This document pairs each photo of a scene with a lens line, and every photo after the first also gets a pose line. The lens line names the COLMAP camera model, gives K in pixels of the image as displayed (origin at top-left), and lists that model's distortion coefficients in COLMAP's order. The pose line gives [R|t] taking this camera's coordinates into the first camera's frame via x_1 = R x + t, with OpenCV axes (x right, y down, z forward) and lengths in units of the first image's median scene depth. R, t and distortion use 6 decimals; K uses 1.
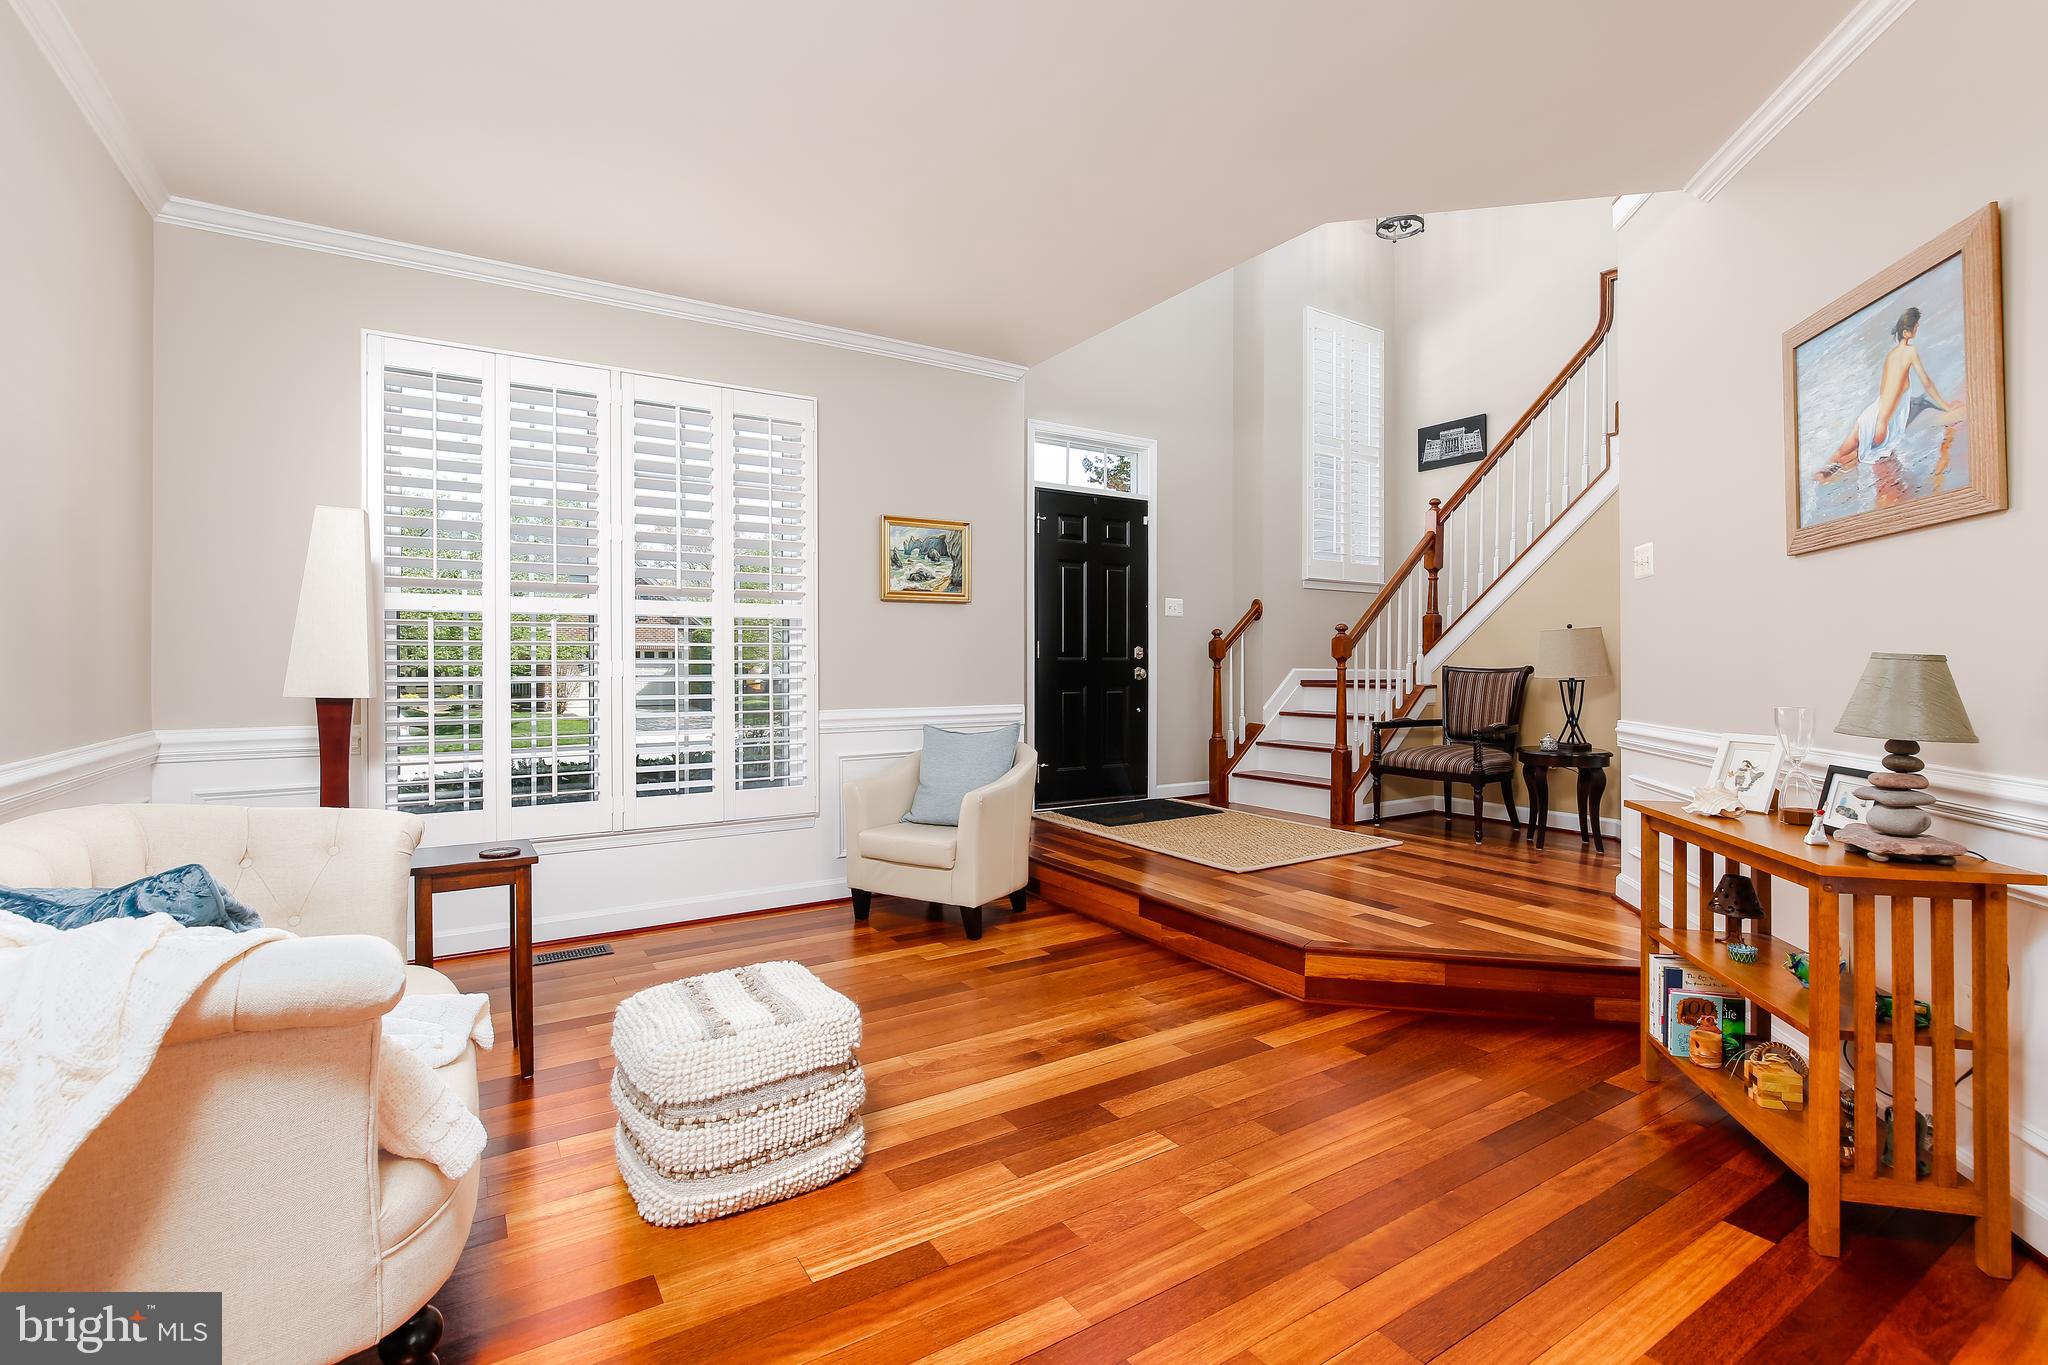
lens RADIAL K [[923.8, 0, 1032.7], [0, 923.8, 670.7], [0, 0, 1]] dist [-0.010327, 0.000680]
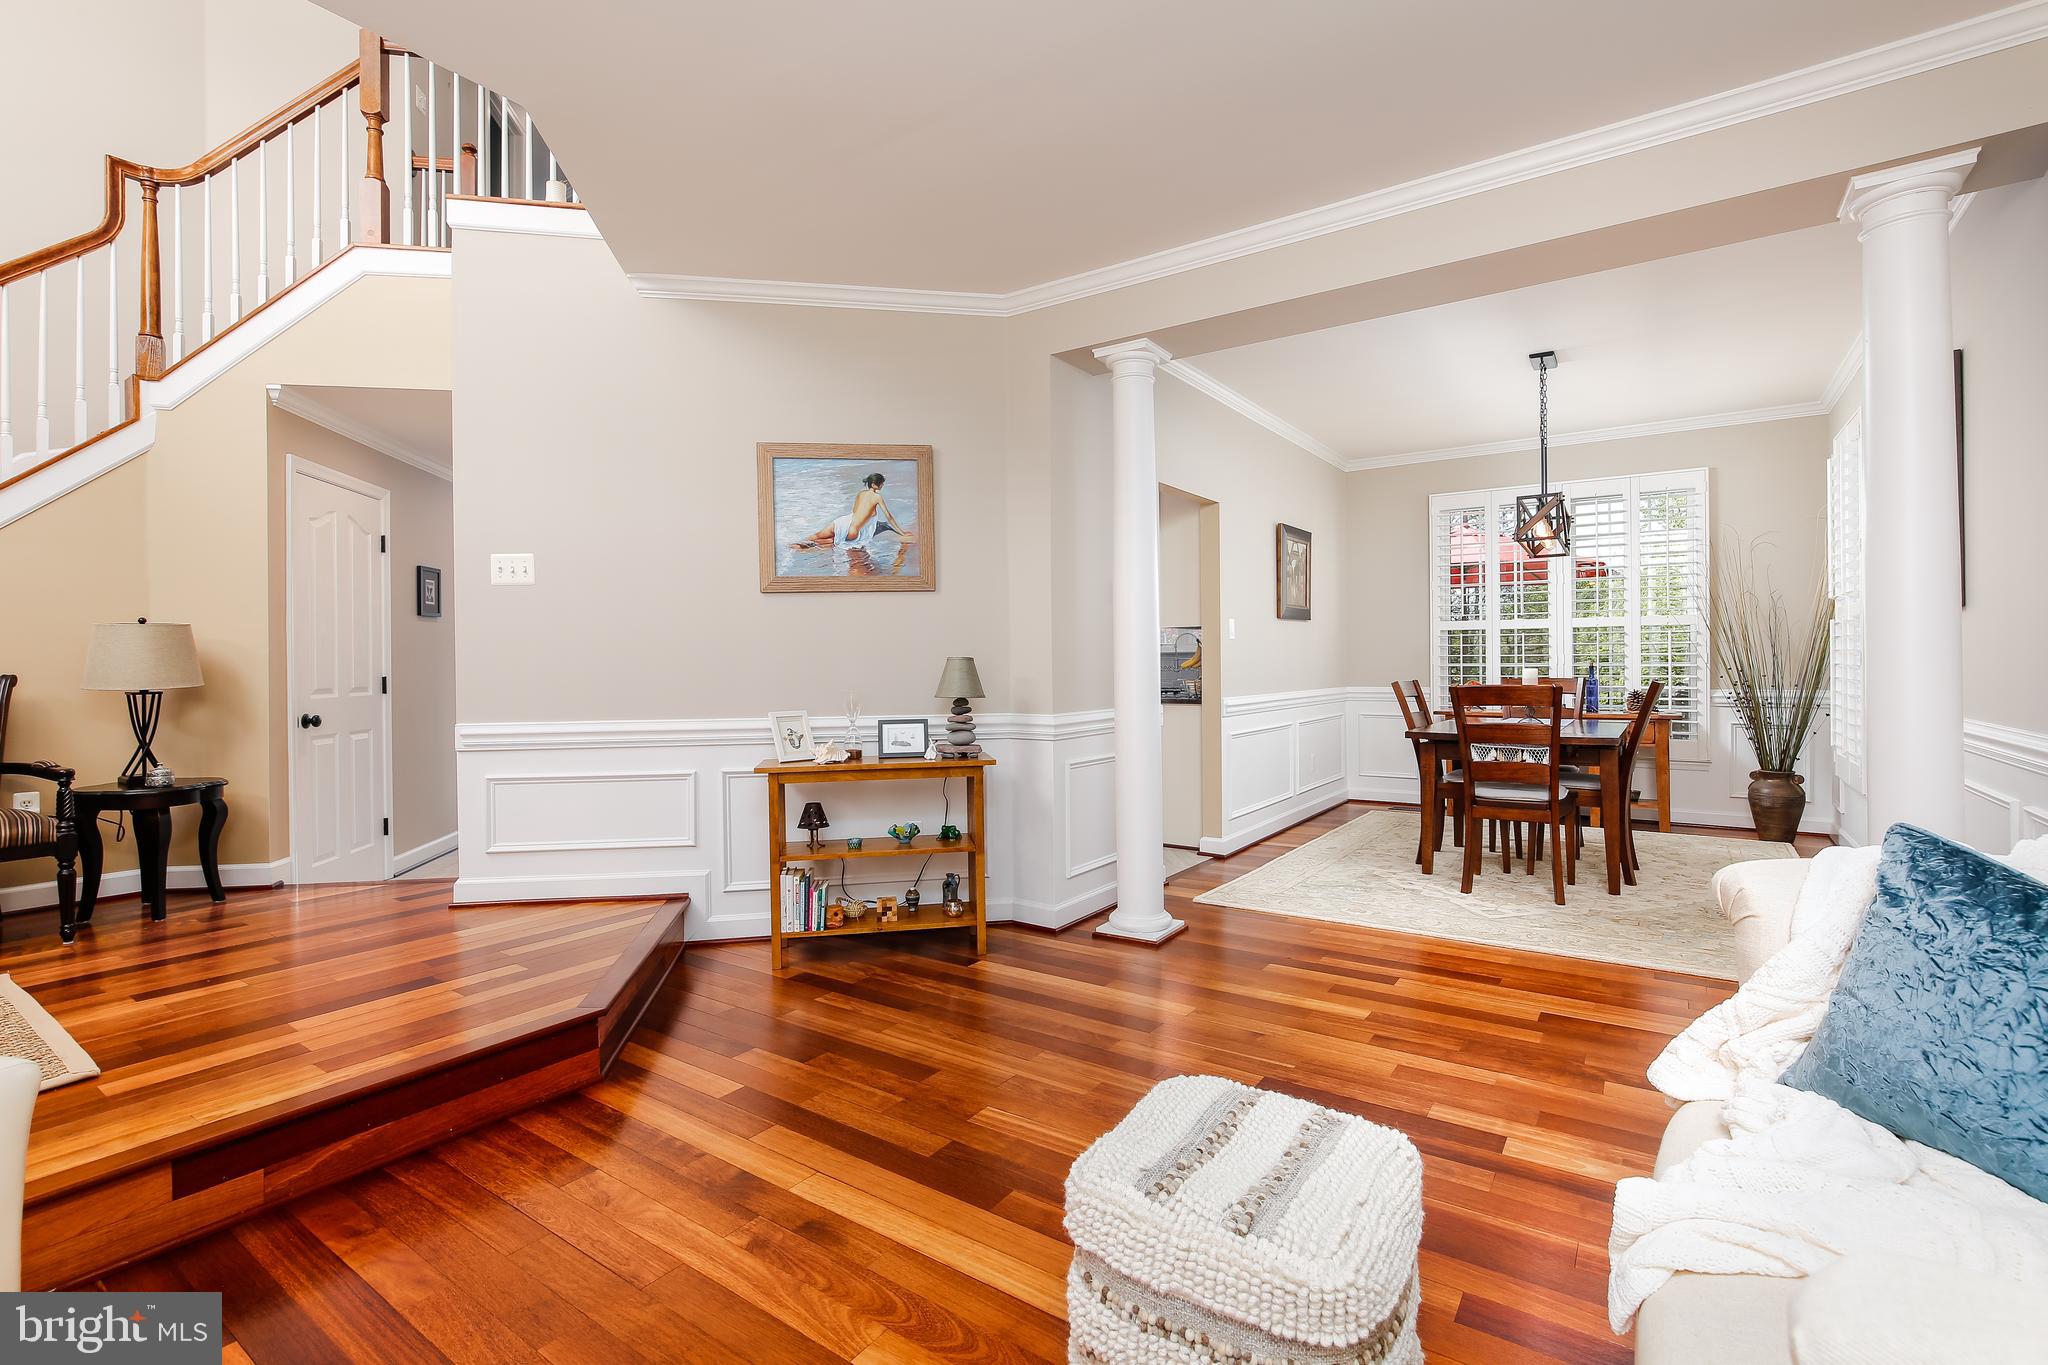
lens RADIAL K [[925.8, 0, 1031.9], [0, 925.8, 666.4], [0, 0, 1]] dist [-0.026575, 0.011398]
pose [[-0.386453, 0.003100, 0.922304, -0.583054], [0.017941, 0.999830, 0.004157, -0.001642], [-0.922135, 0.018154, -0.386443, 0.925927]]
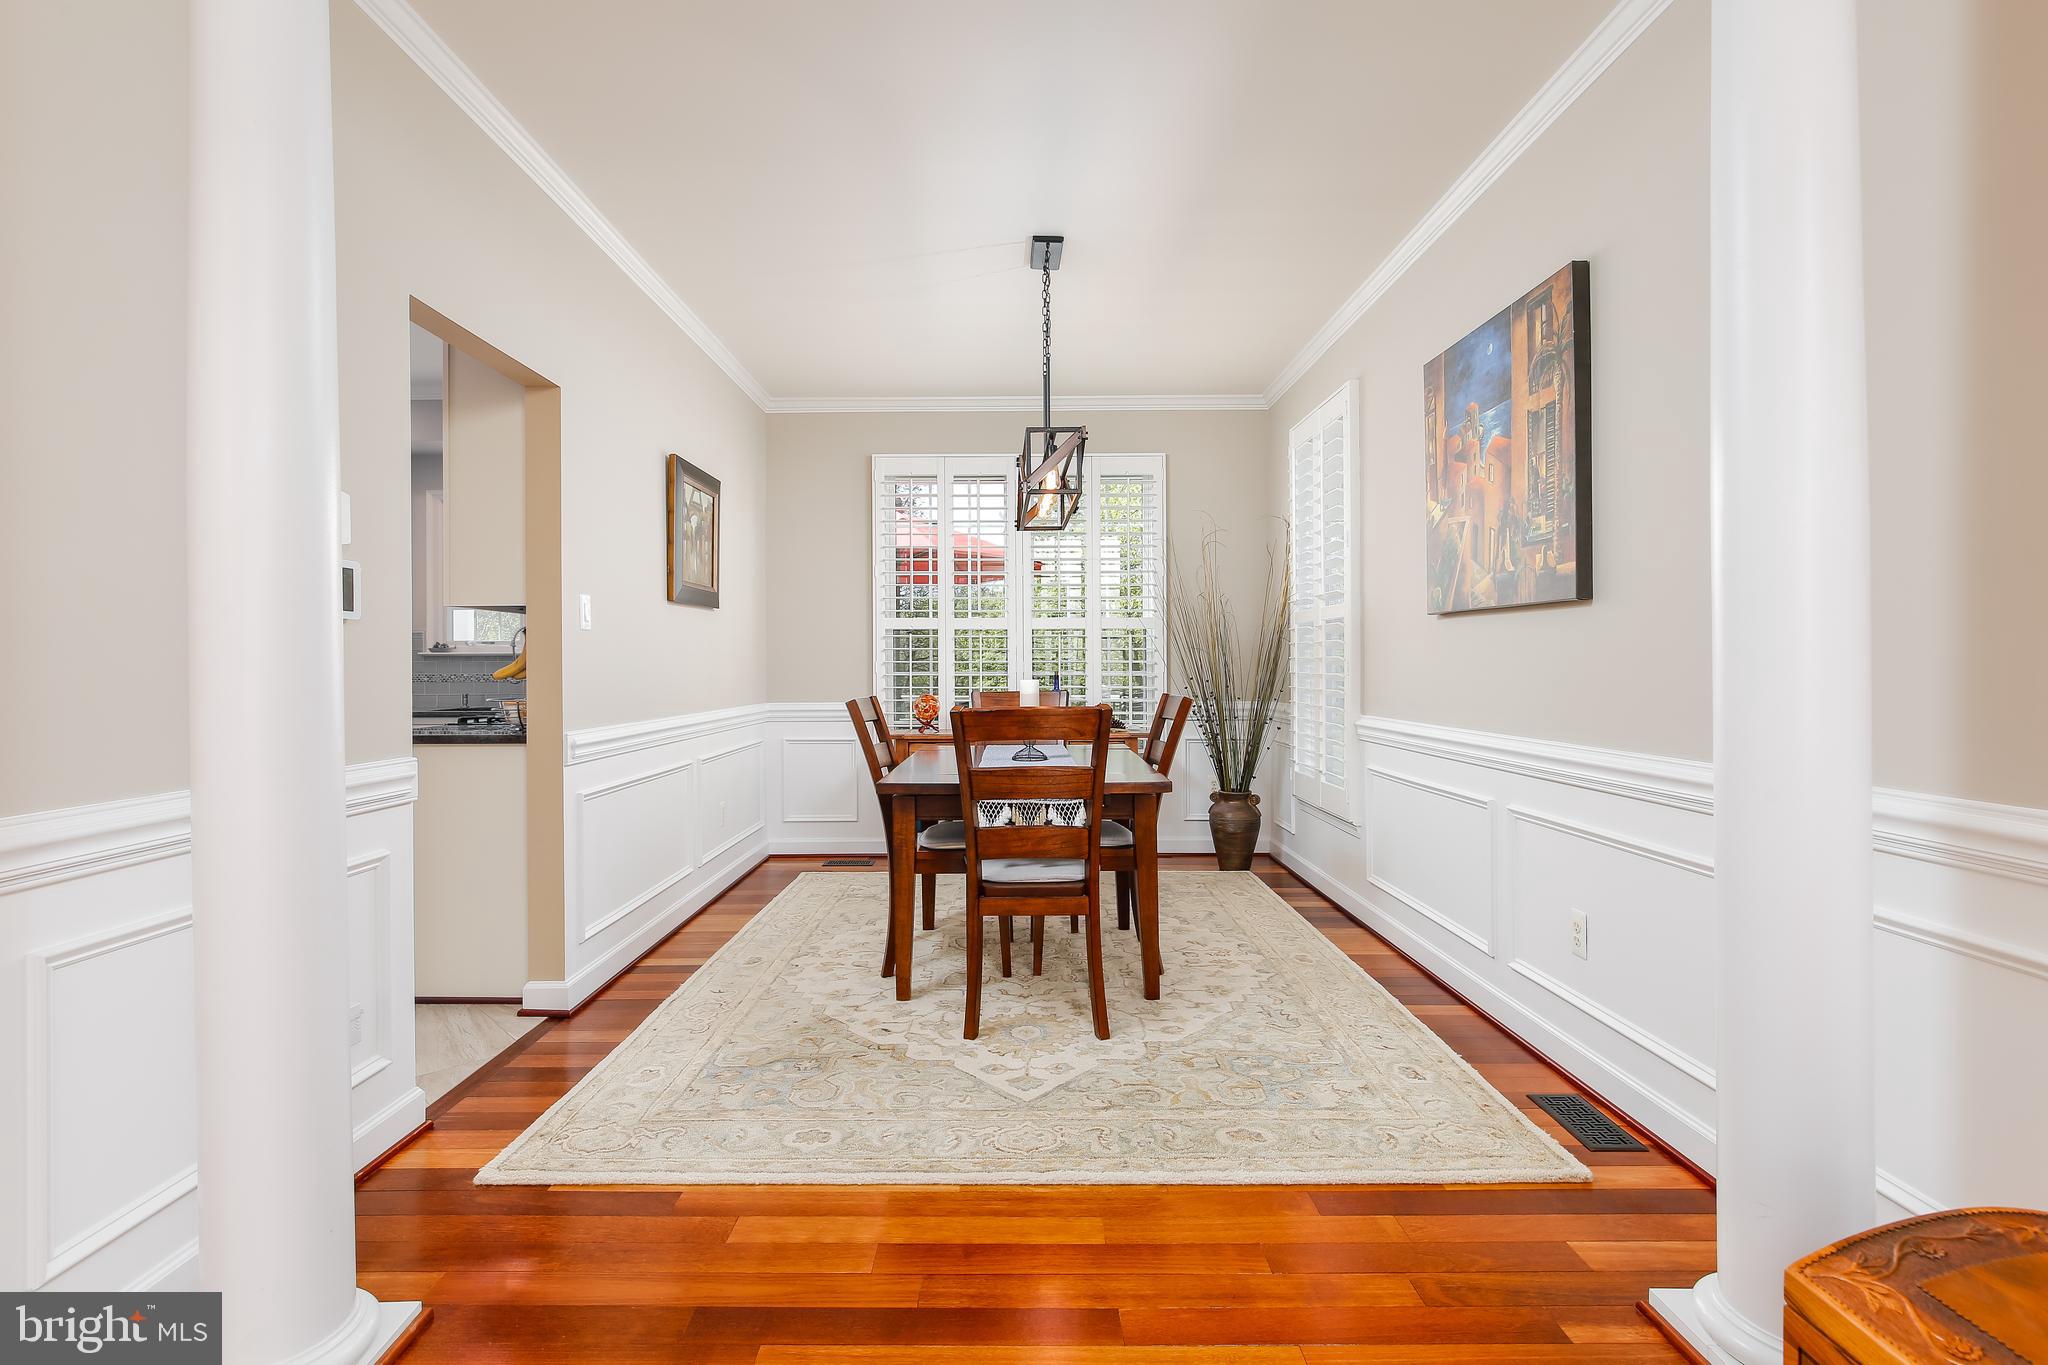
lens RADIAL K [[941.5, 0, 1000.1], [0, 941.5, 670.8], [0, 0, 1]] dist [-0.013476, -0.000042]
pose [[-0.834060, 0.003463, 0.551663, -0.080582], [0.011079, 0.999884, 0.010474, 0.000212], [-0.551562, 0.014847, -0.834001, 0.521996]]
